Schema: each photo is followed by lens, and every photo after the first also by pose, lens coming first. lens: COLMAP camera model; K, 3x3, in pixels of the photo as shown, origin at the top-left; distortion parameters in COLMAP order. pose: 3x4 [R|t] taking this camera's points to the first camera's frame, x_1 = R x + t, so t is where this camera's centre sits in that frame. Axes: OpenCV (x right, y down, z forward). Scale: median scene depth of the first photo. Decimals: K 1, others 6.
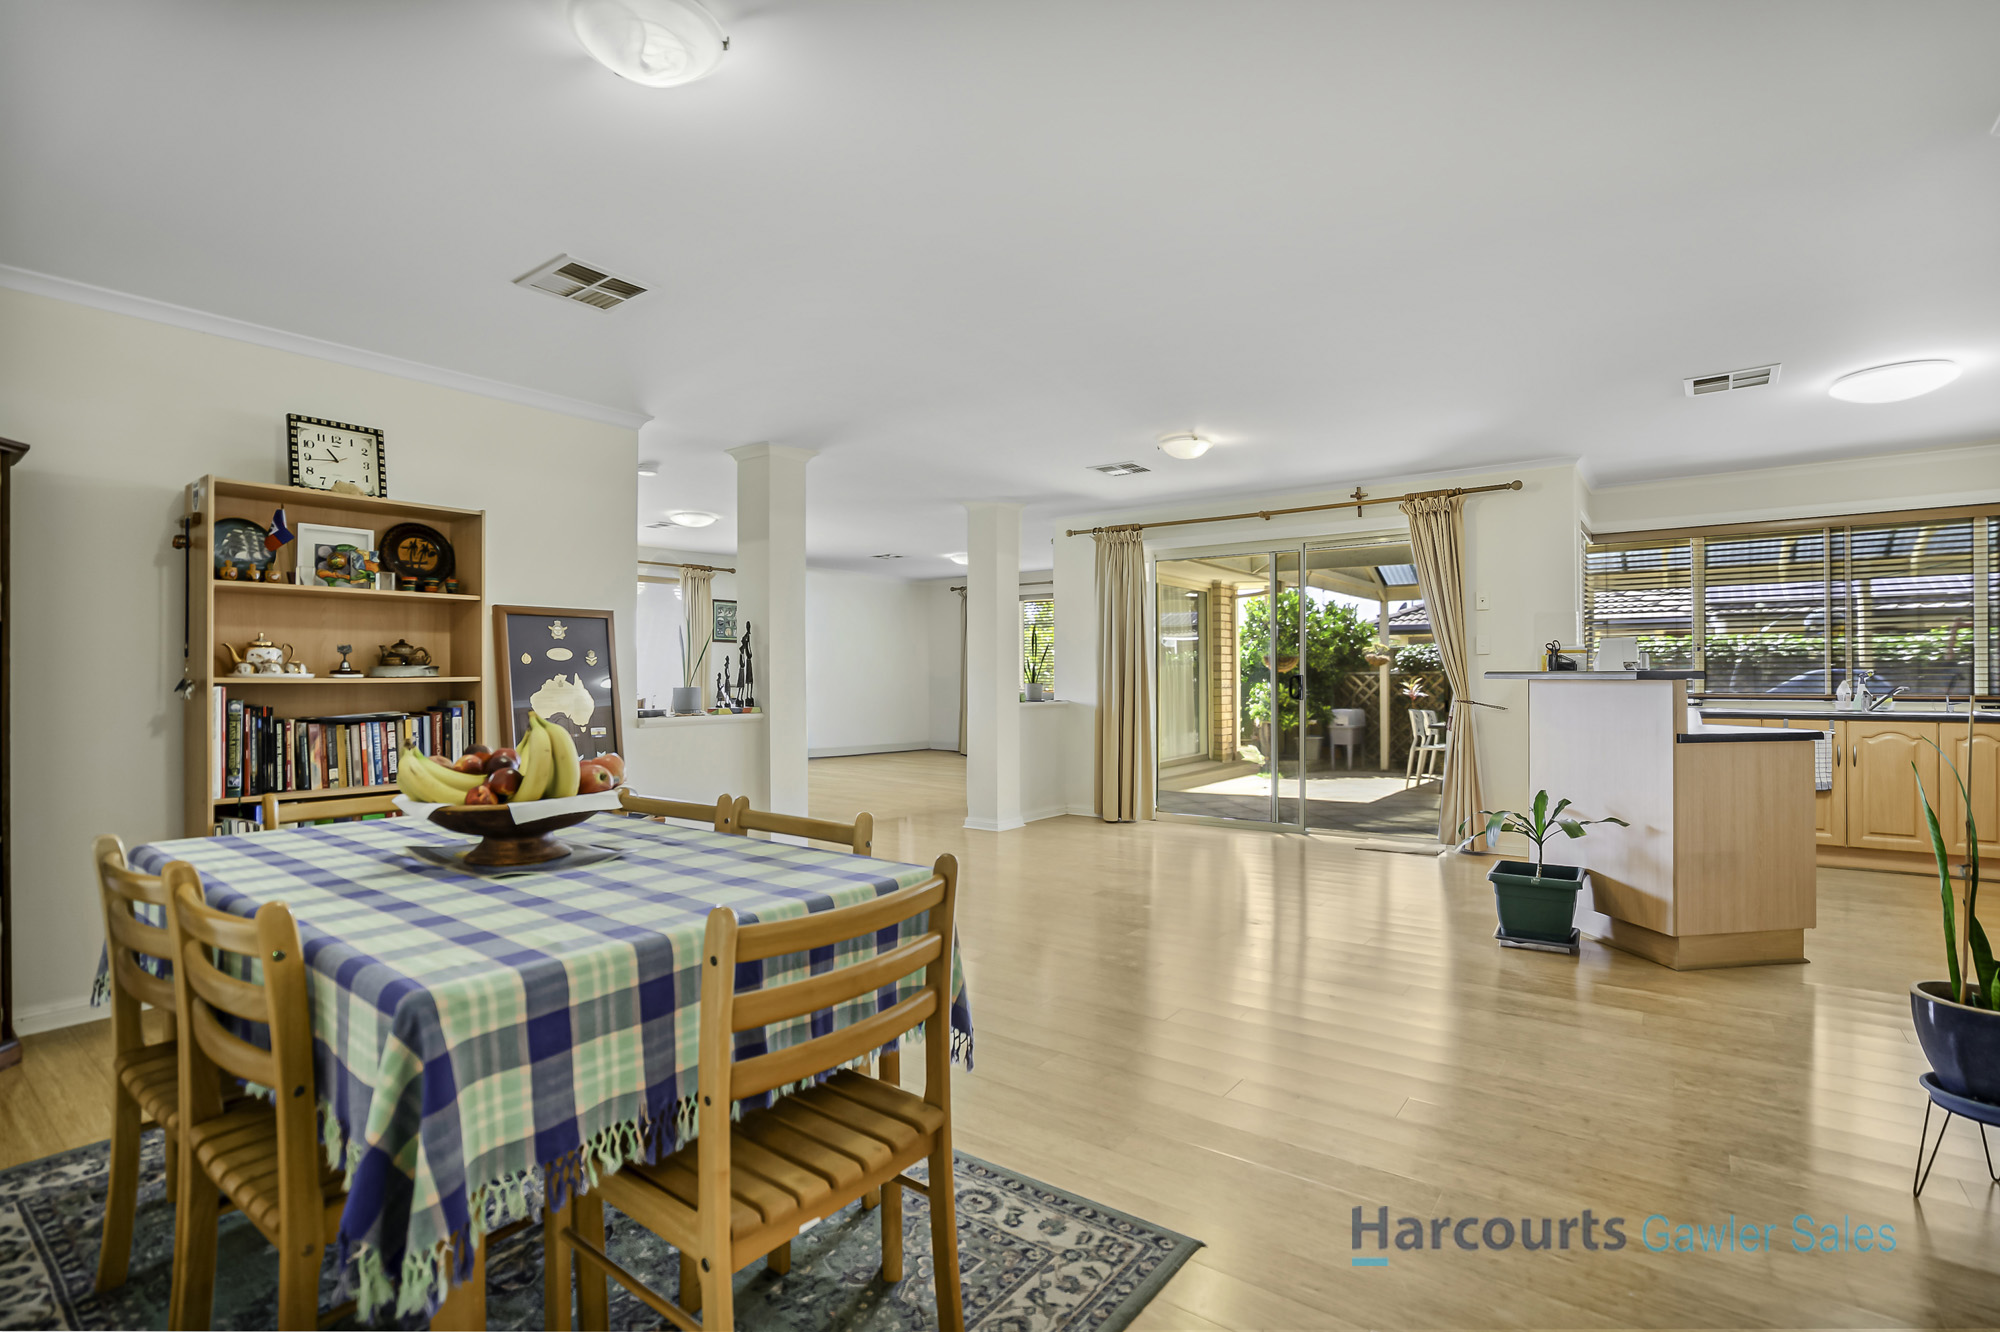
lens RADIAL K [[958.4, 0, 992.6], [0, 958.4, 677.3], [0, 0, 1]] dist [-0.001008, -0.000025]
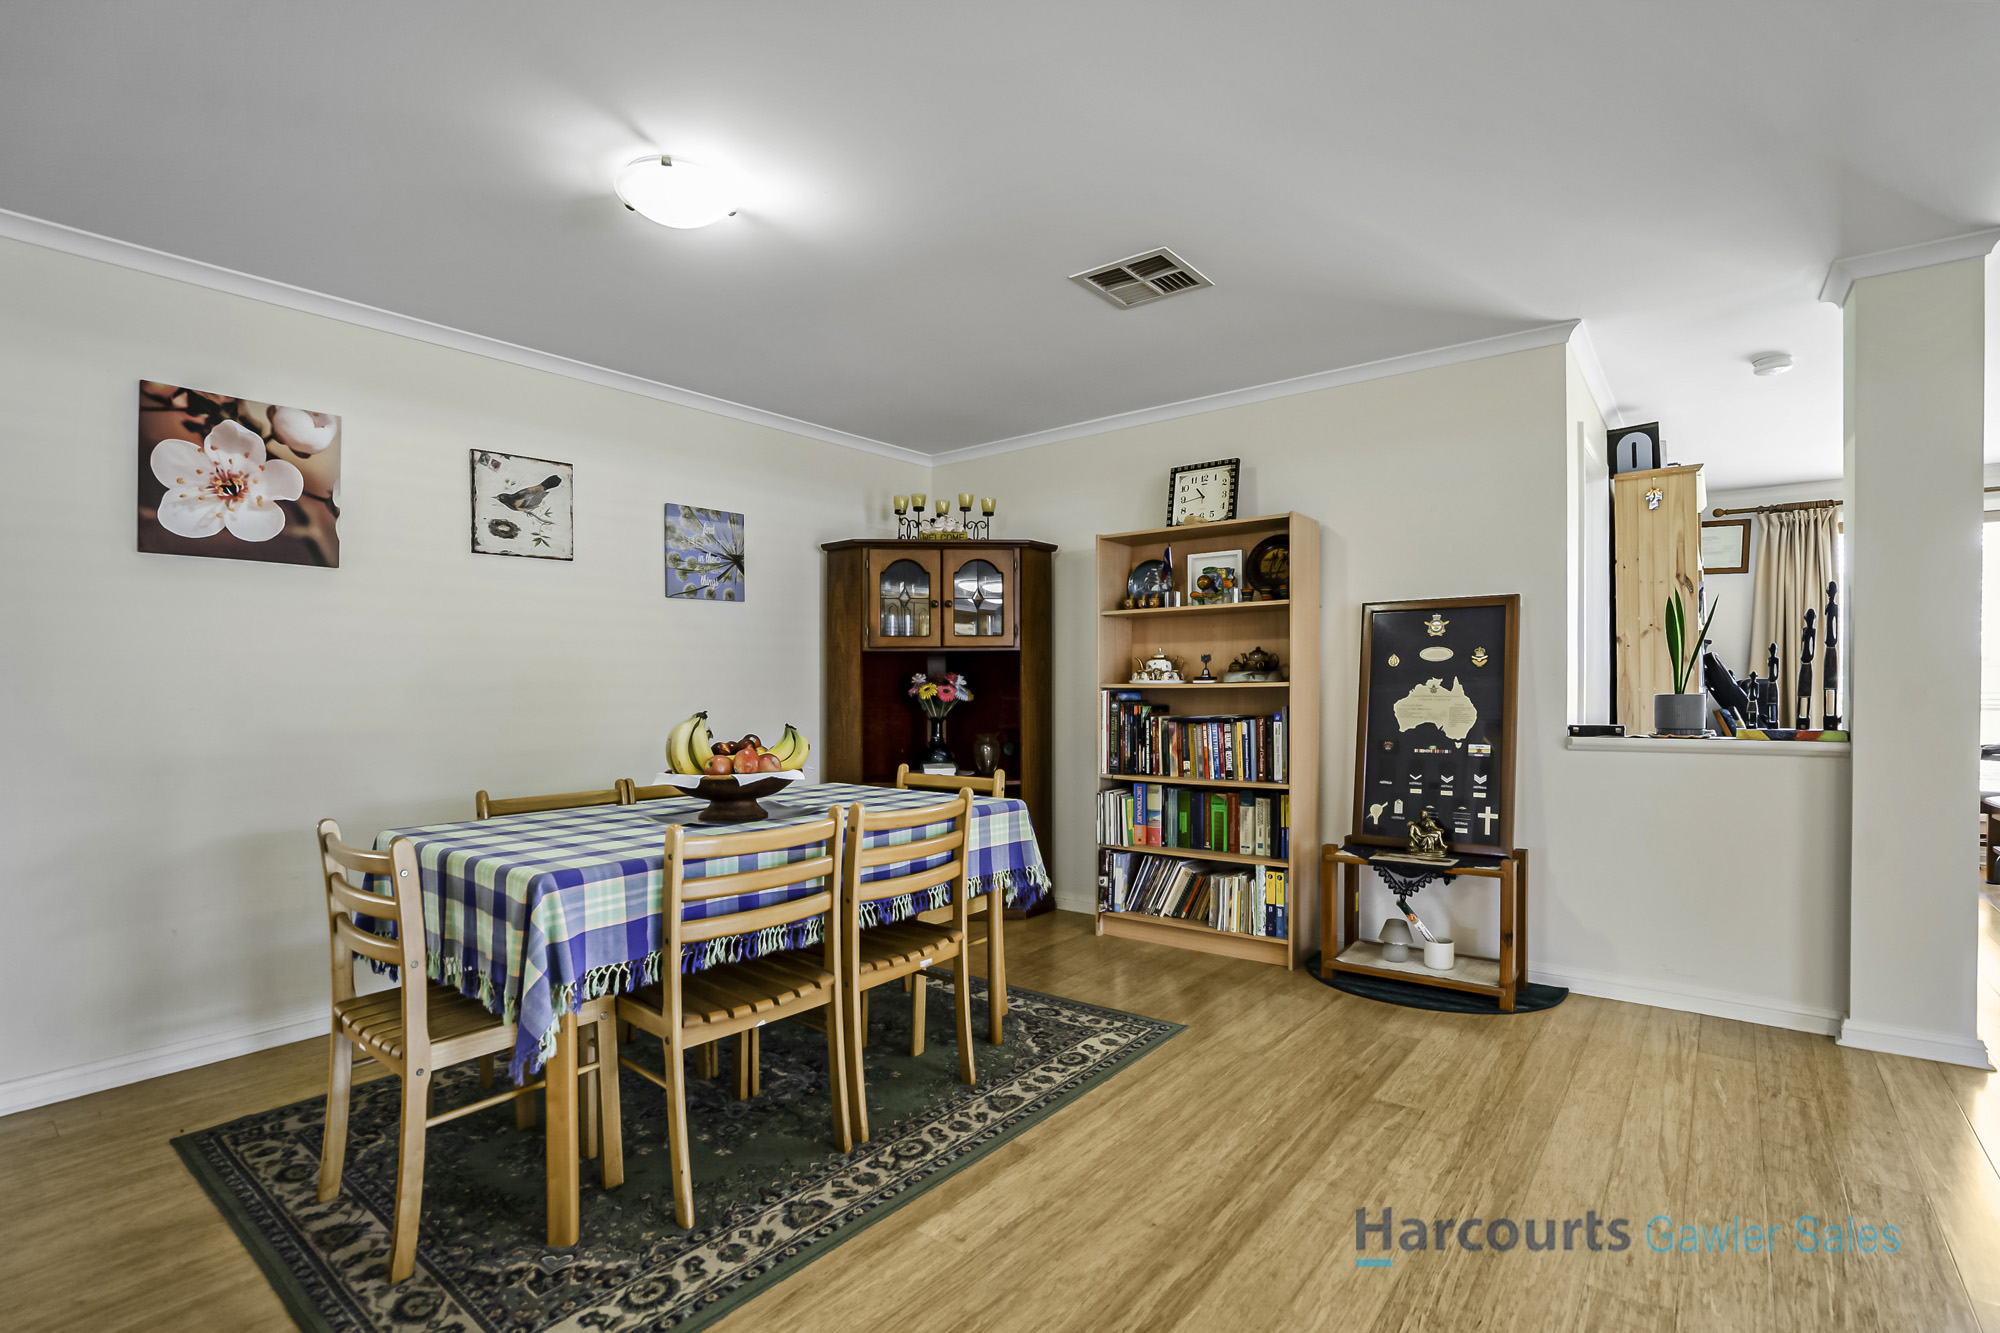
lens RADIAL K [[958.4, 0, 992.6], [0, 958.4, 677.8], [0, 0, 1]] dist [-0.001008, -0.000025]
pose [[0.006473, -0.004194, -0.999970, 0.471246], [0.008315, 0.999957, -0.004140, -0.003470], [0.999944, -0.008288, 0.006508, 0.729193]]
